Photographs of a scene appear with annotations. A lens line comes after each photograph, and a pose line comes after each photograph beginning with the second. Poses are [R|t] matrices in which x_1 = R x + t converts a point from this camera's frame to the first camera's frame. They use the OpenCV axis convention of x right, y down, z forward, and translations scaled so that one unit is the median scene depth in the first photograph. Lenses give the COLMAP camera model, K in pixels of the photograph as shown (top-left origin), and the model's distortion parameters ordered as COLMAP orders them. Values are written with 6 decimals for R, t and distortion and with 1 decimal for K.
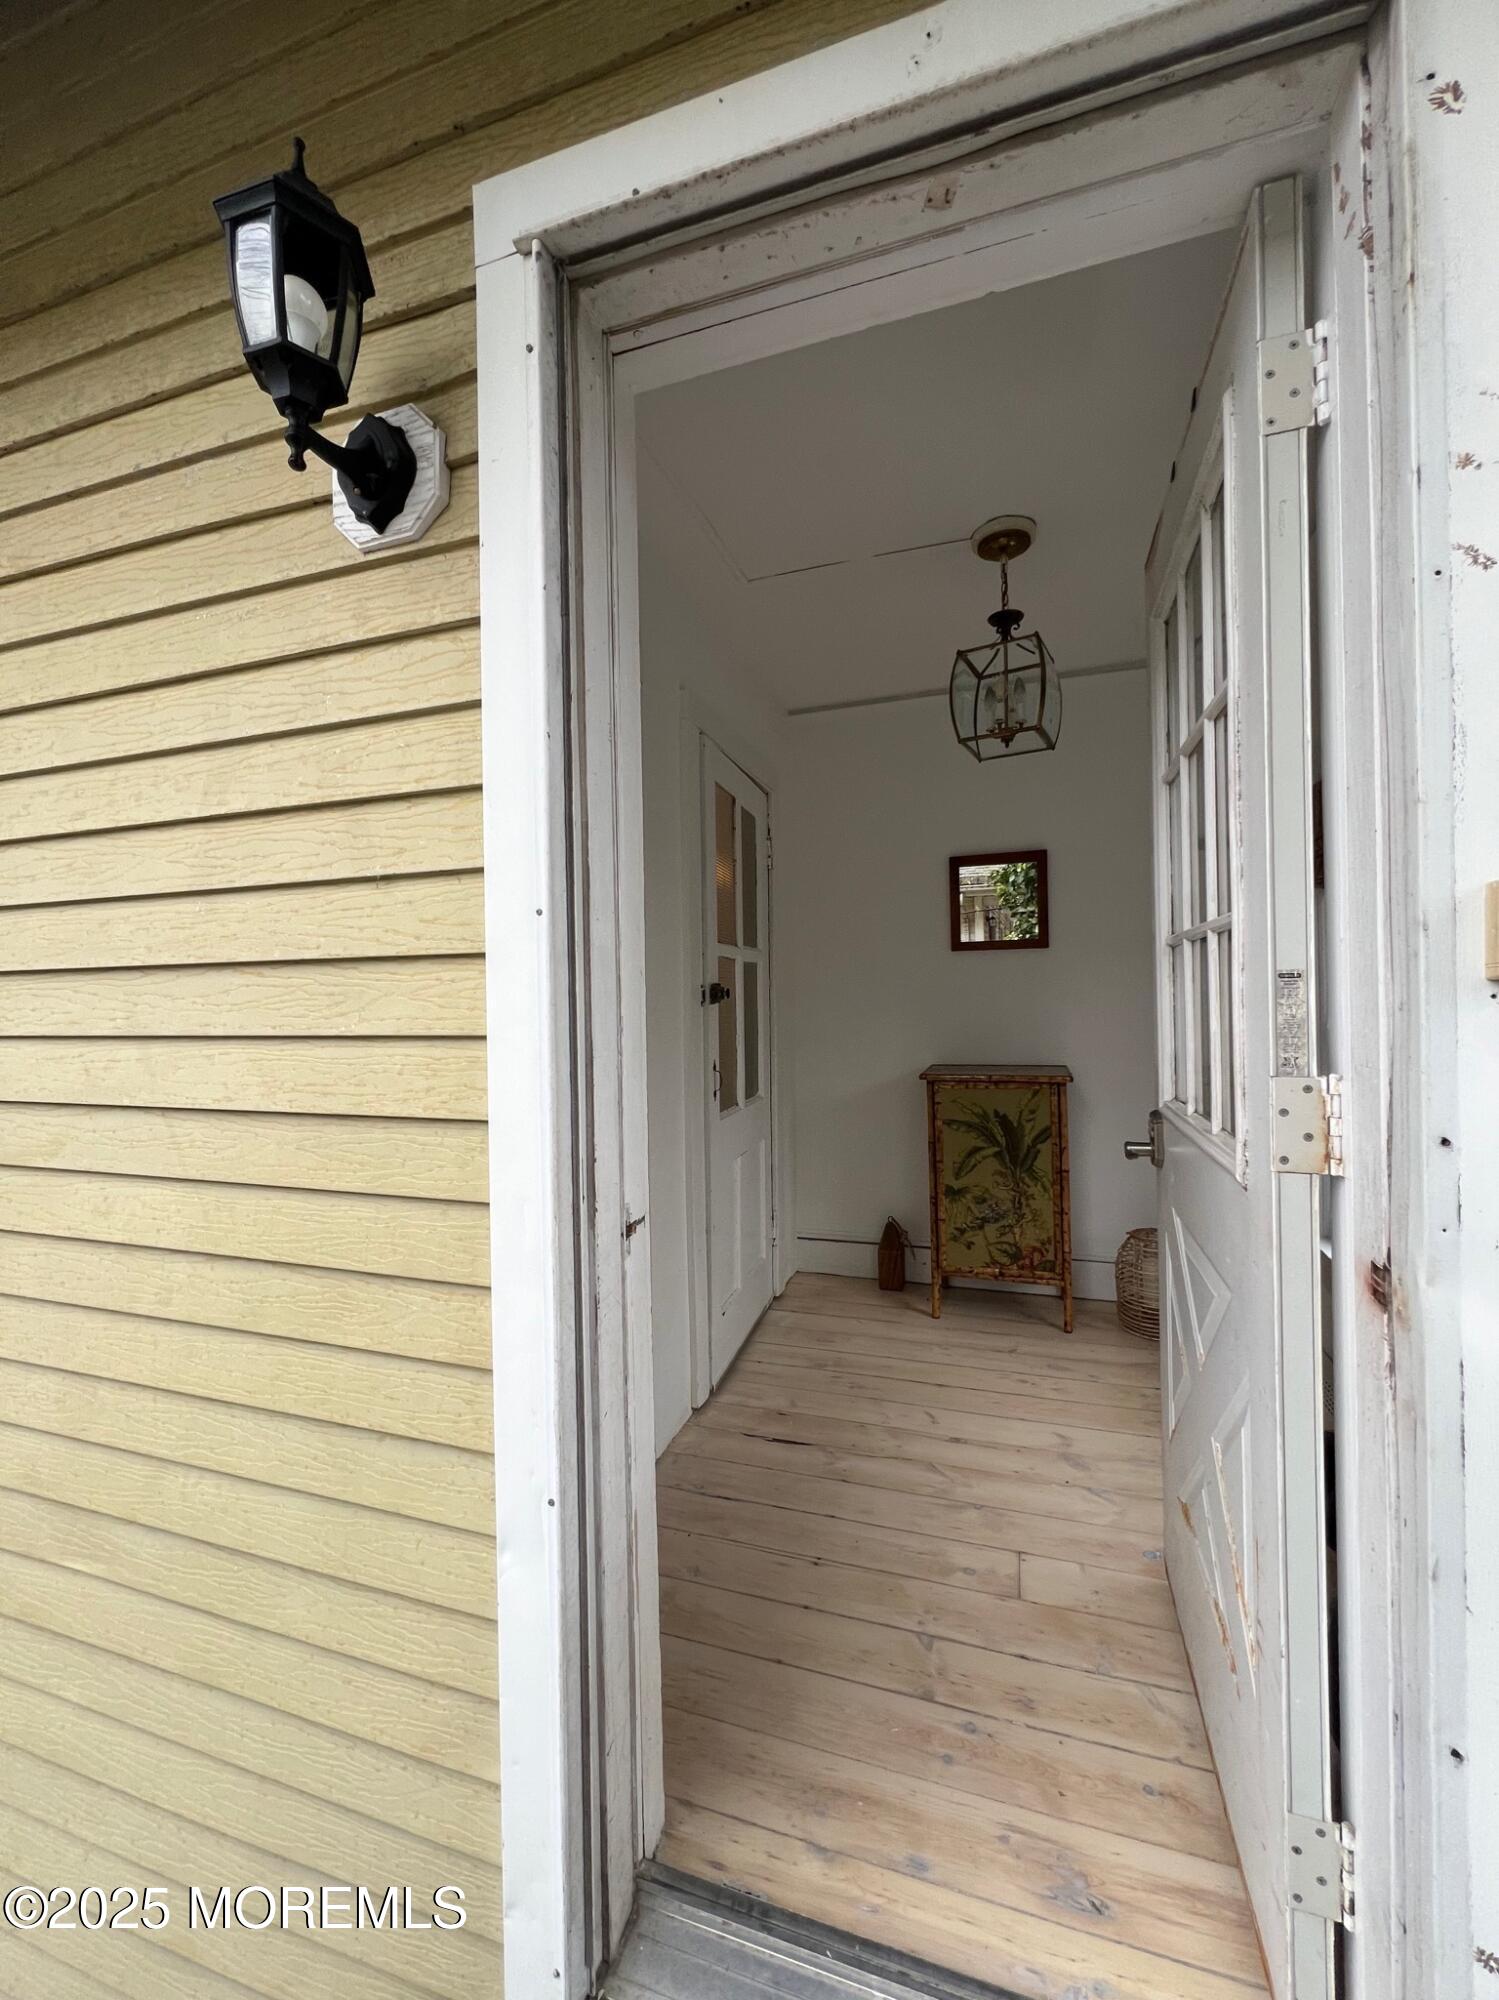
lens RADIAL K [[803.7, 0, 749.5], [0, 803.7, 1000.0], [0, 0, 1]] dist [-0.001404, 0.000088]
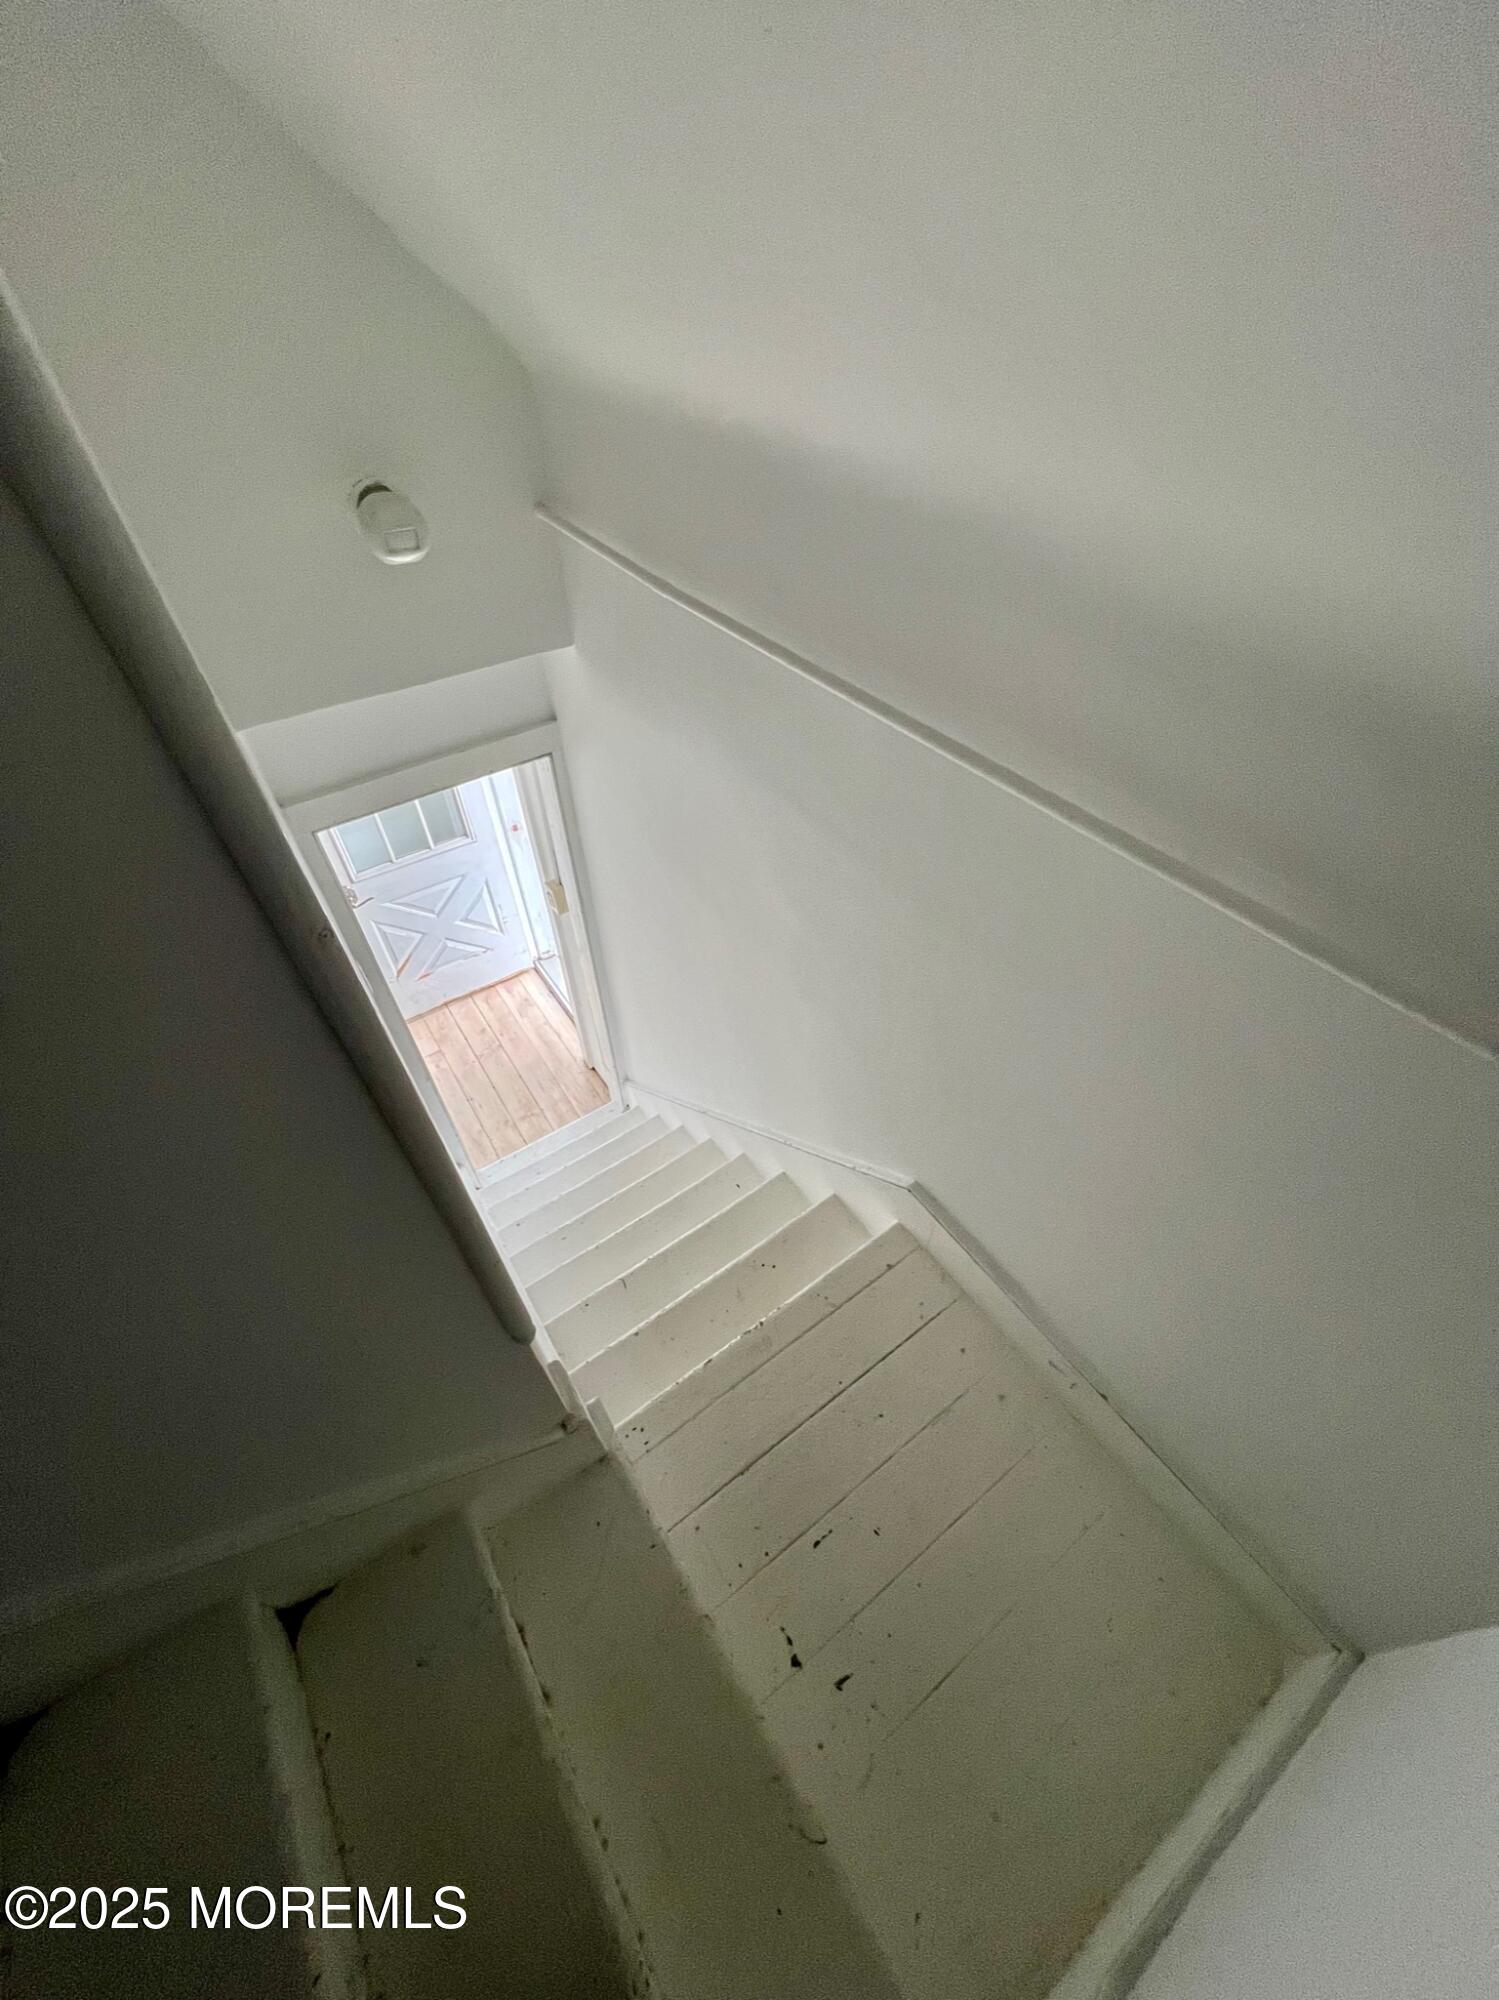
lens RADIAL K [[803.7, 0, 749.5], [0, 803.7, 1000.0], [0, 0, 1]] dist [-0.001404, 0.000088]
pose [[-0.797894, -0.410776, 0.441167, -0.924443], [0.026905, 0.706868, 0.706834, -0.721095], [-0.602197, 0.575848, -0.552953, 1.007291]]
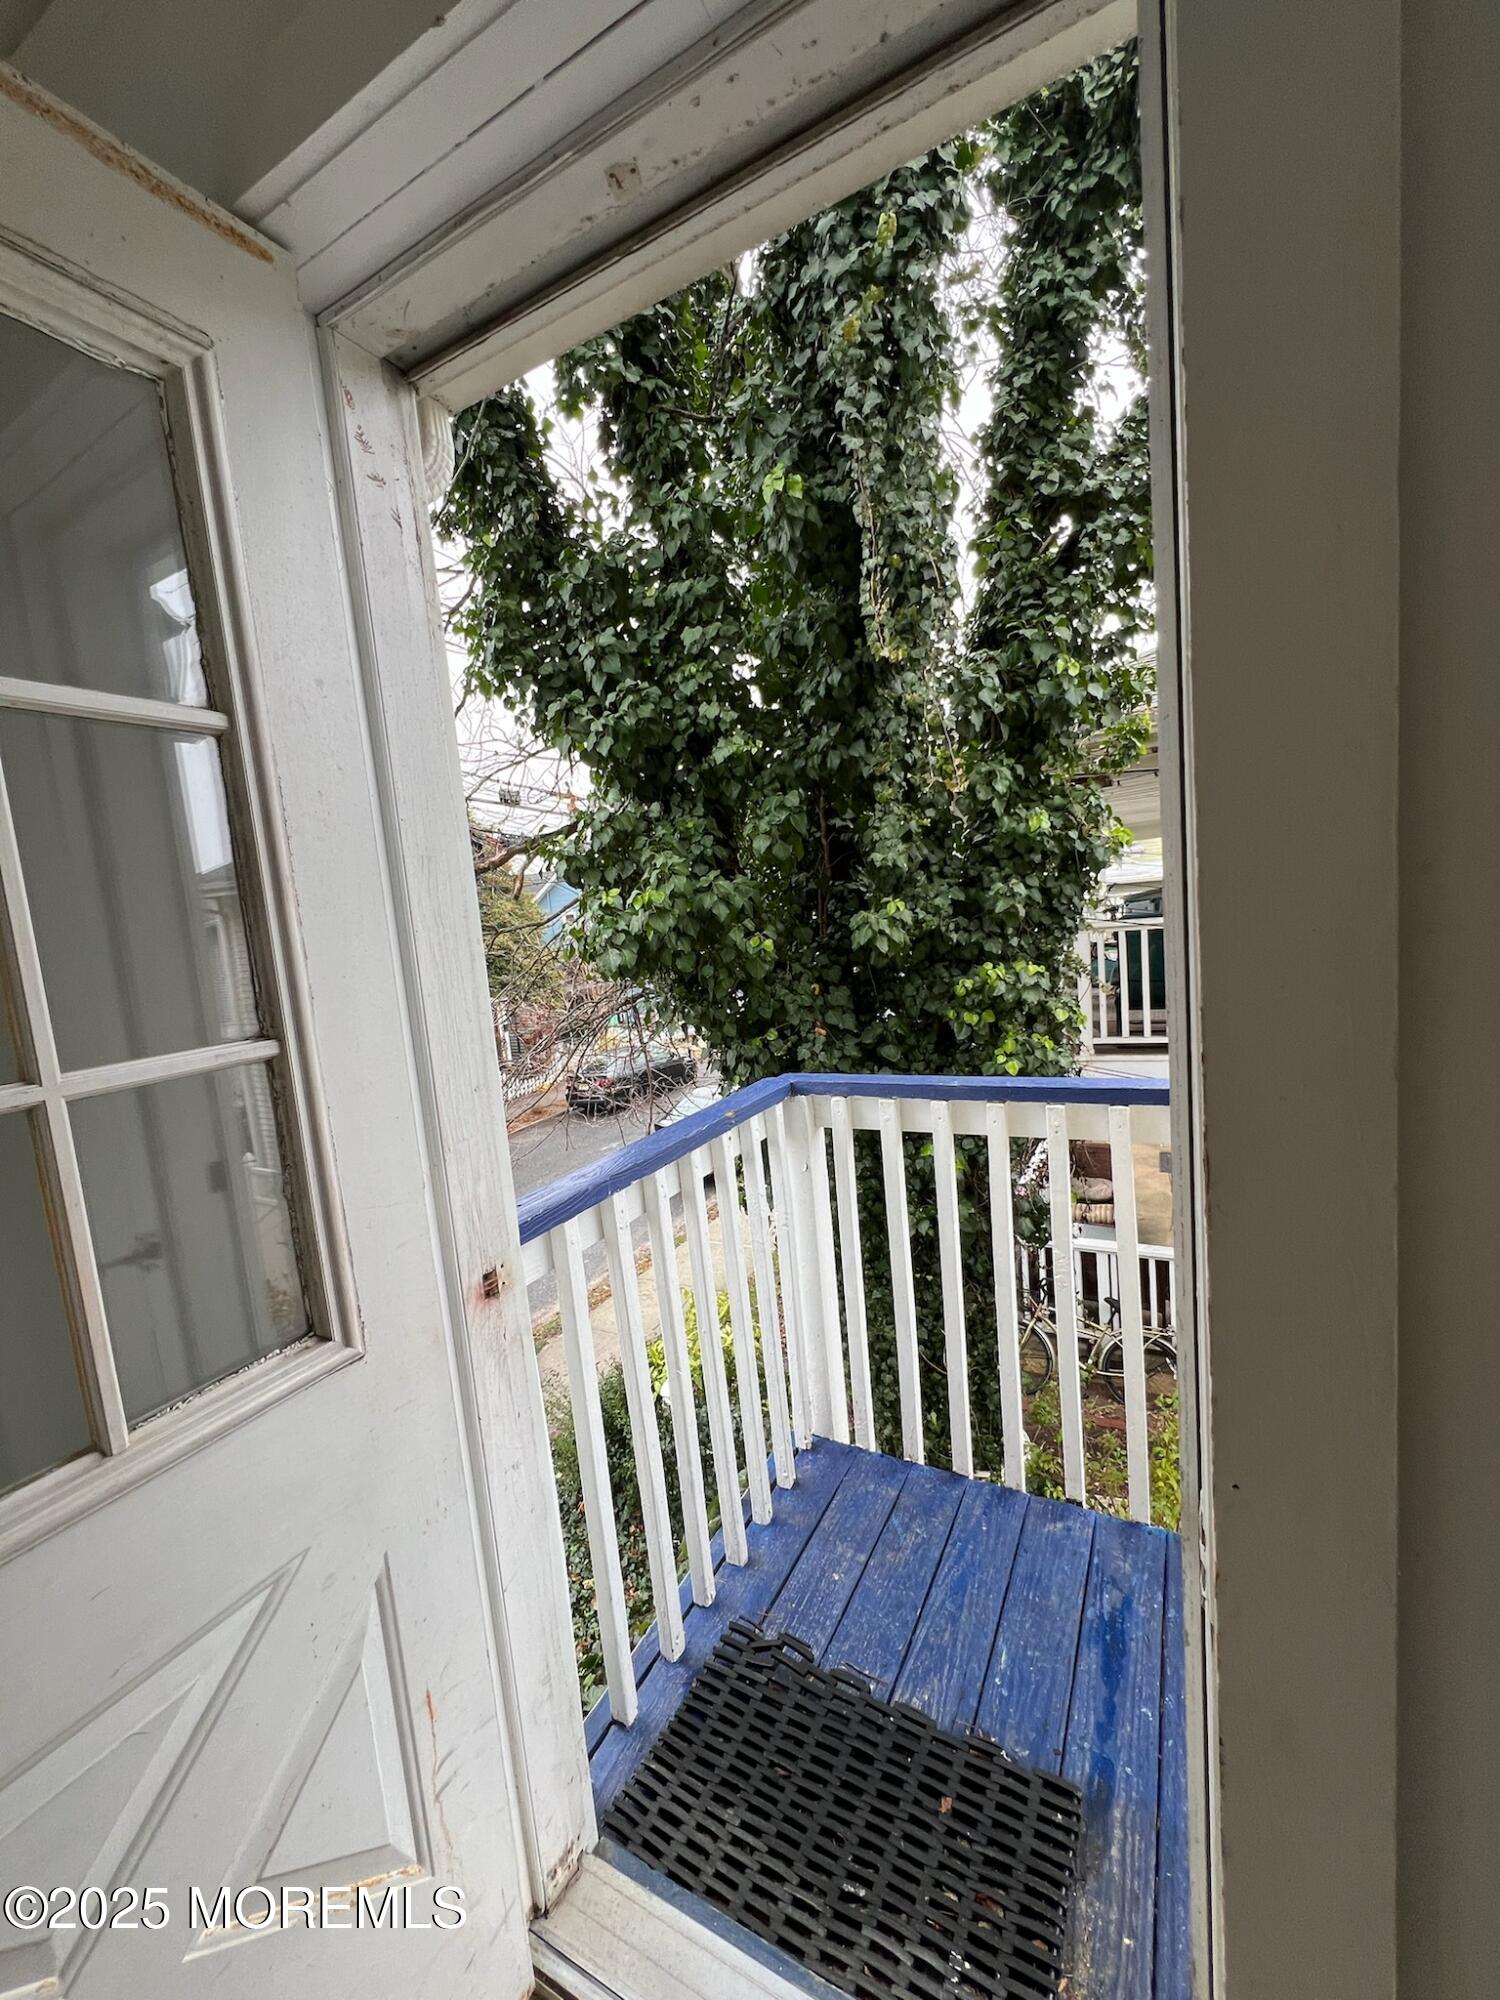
lens RADIAL K [[803.7, 0, 750.0], [0, 803.7, 1000.0], [0, 0, 1]] dist [-0.001404, 0.000088]
pose [[-0.977799, 0.084251, 0.191862, 0.003884], [0.106361, 0.988444, 0.108005, -0.068457], [-0.180545, 0.126014, -0.975461, 0.593591]]
